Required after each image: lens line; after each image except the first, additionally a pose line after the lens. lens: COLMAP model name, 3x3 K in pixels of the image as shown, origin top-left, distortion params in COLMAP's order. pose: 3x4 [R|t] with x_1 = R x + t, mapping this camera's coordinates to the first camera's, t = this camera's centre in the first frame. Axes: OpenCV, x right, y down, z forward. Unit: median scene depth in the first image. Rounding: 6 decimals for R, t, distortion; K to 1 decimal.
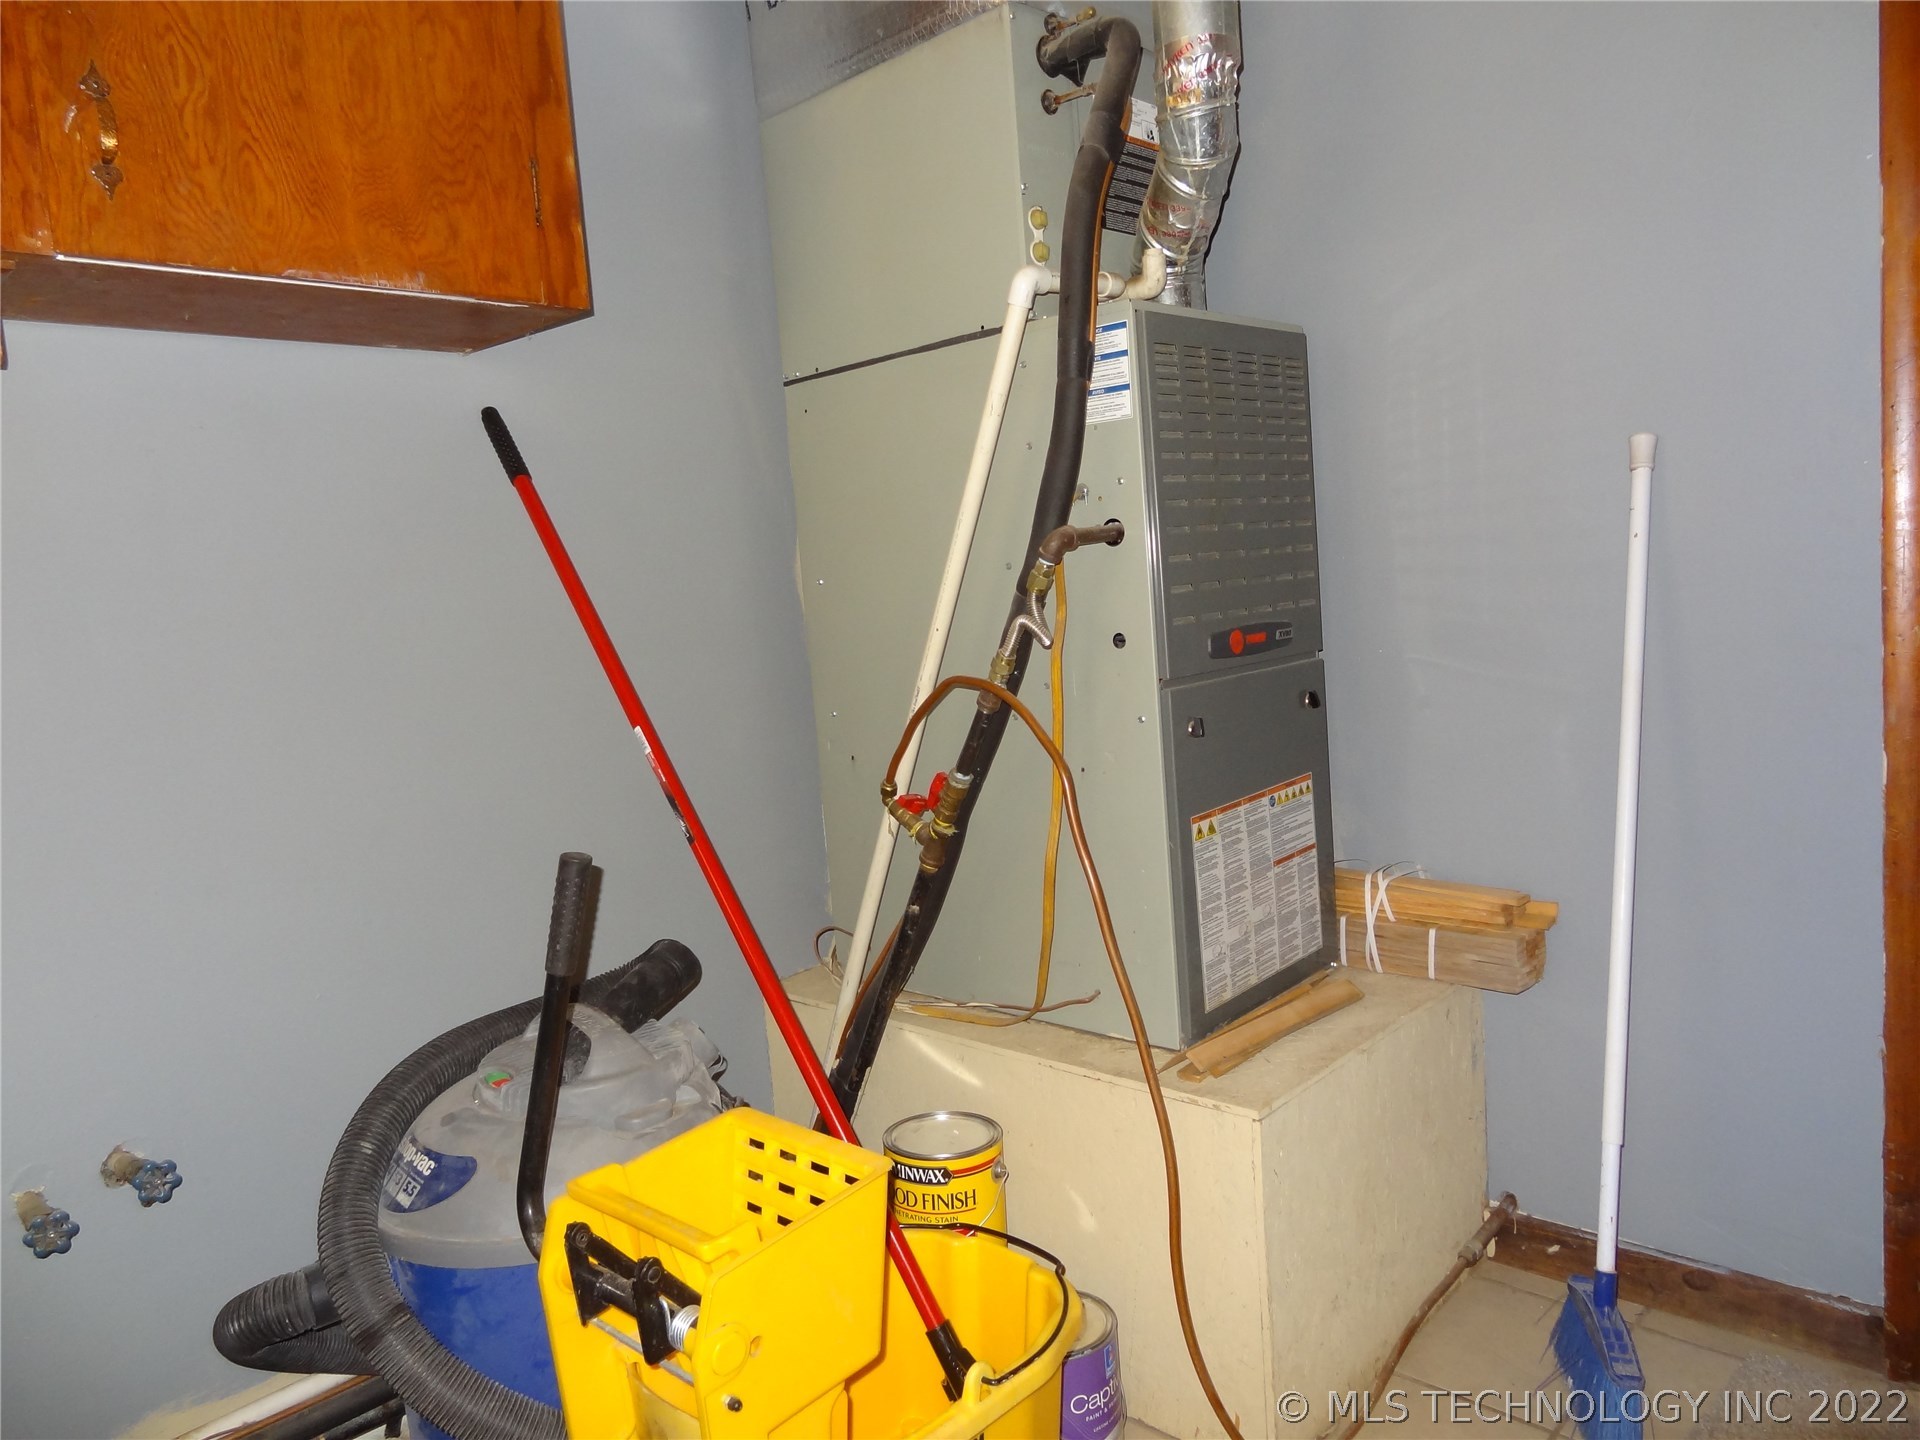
lens RADIAL K [[1334.9, 0, 963.6], [0, 1334.9, 730.7], [0, 0, 1]] dist [-0.002873, 0.001300]
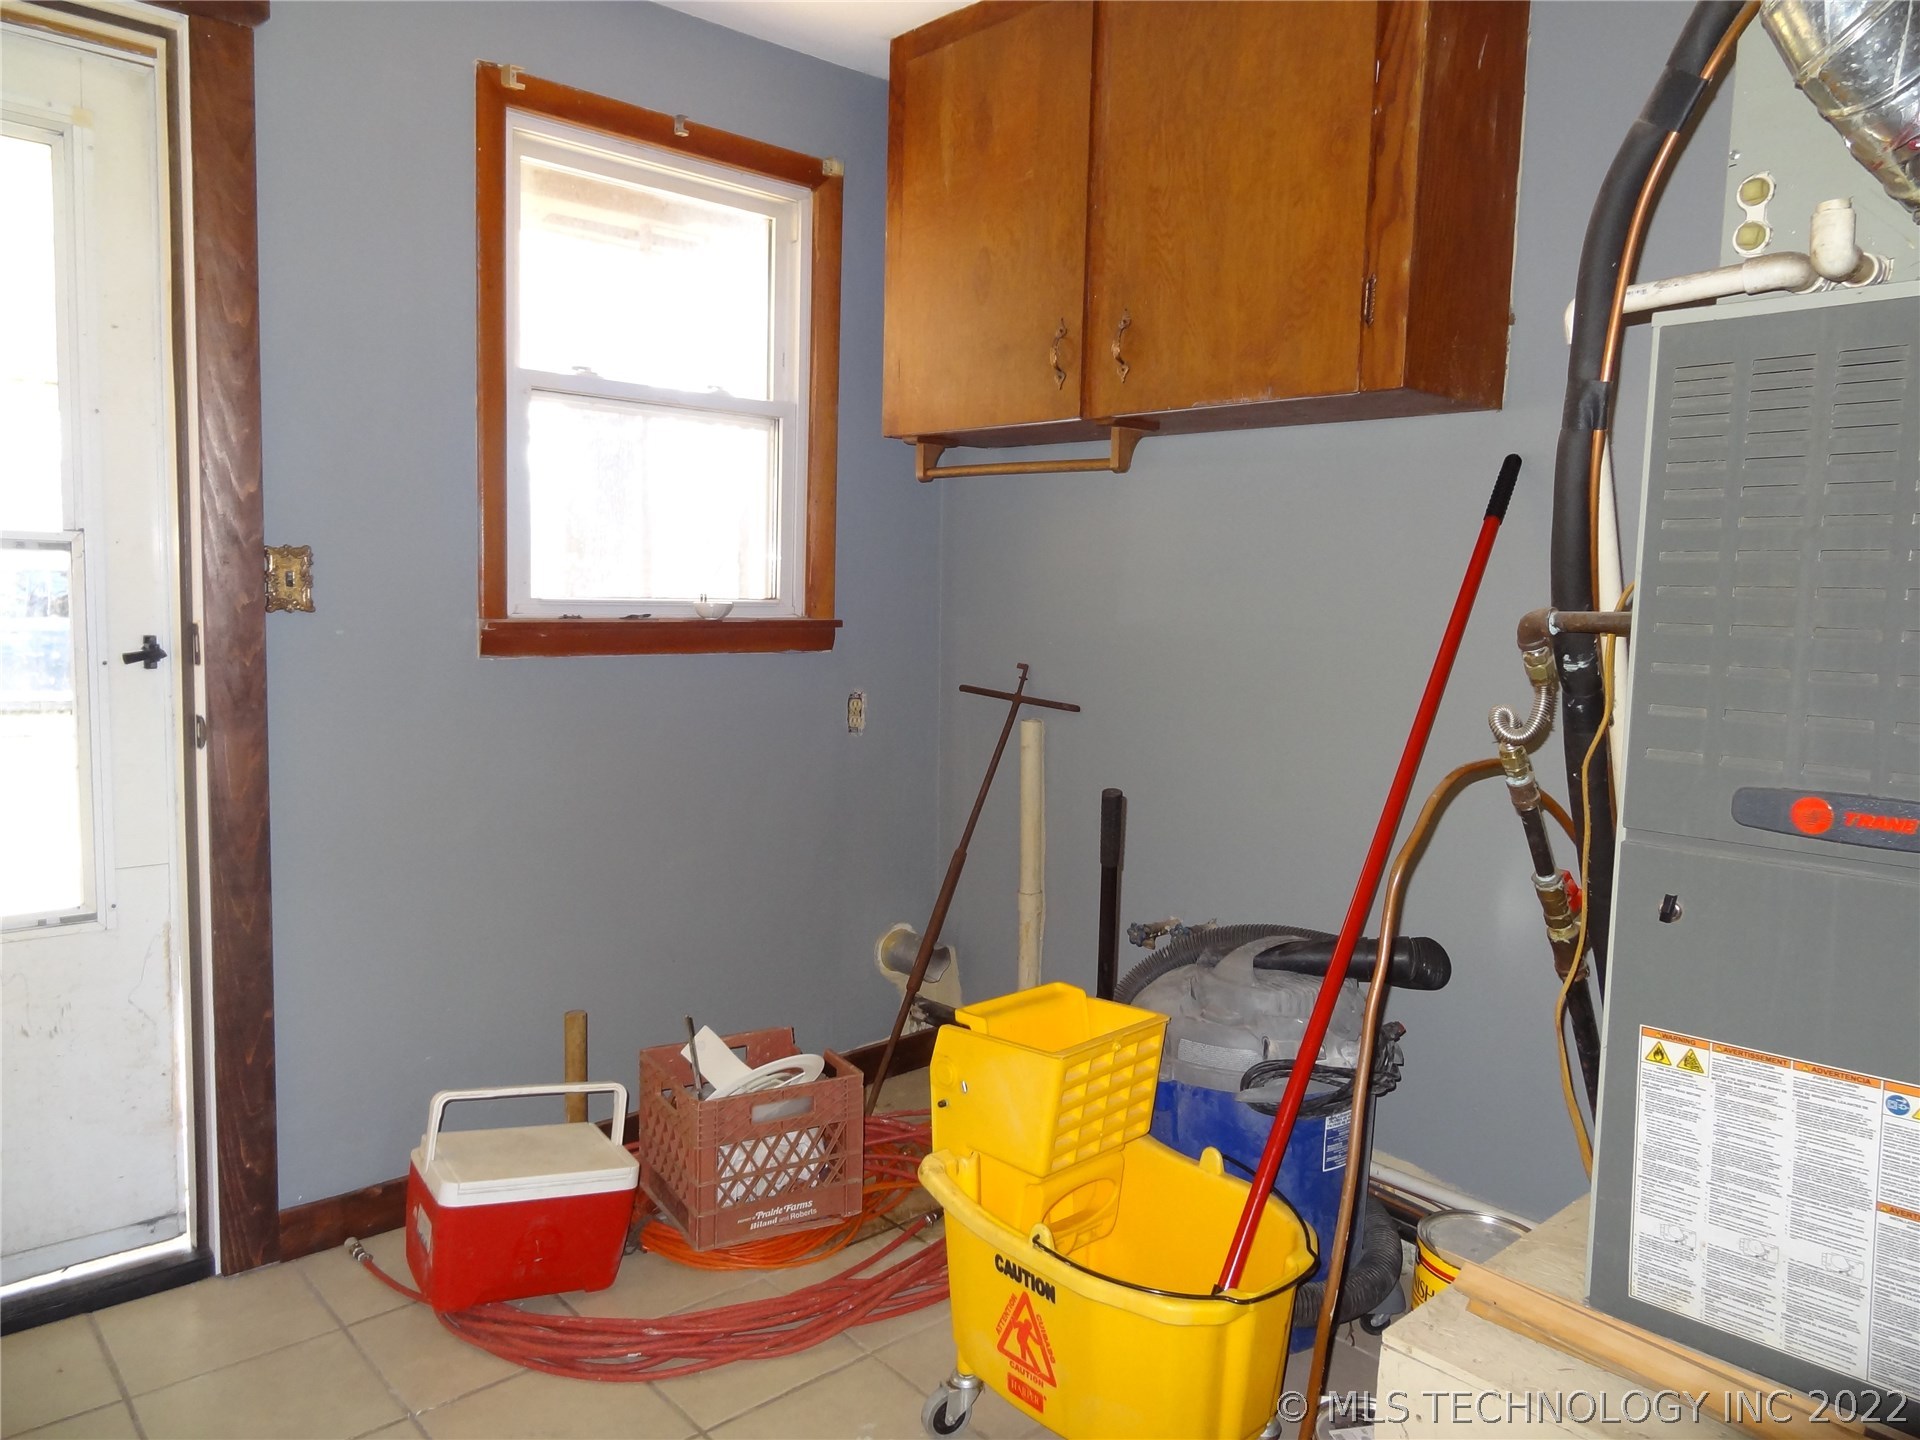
lens RADIAL K [[1334.9, 0, 962.7], [0, 1334.9, 709.9], [0, 0, 1]] dist [-0.002873, 0.001300]
pose [[-0.080667, 0.177681, -0.980776, 0.848651], [-0.122742, 0.974723, 0.186679, -0.184119], [0.989155, 0.135442, -0.056819, 0.634458]]
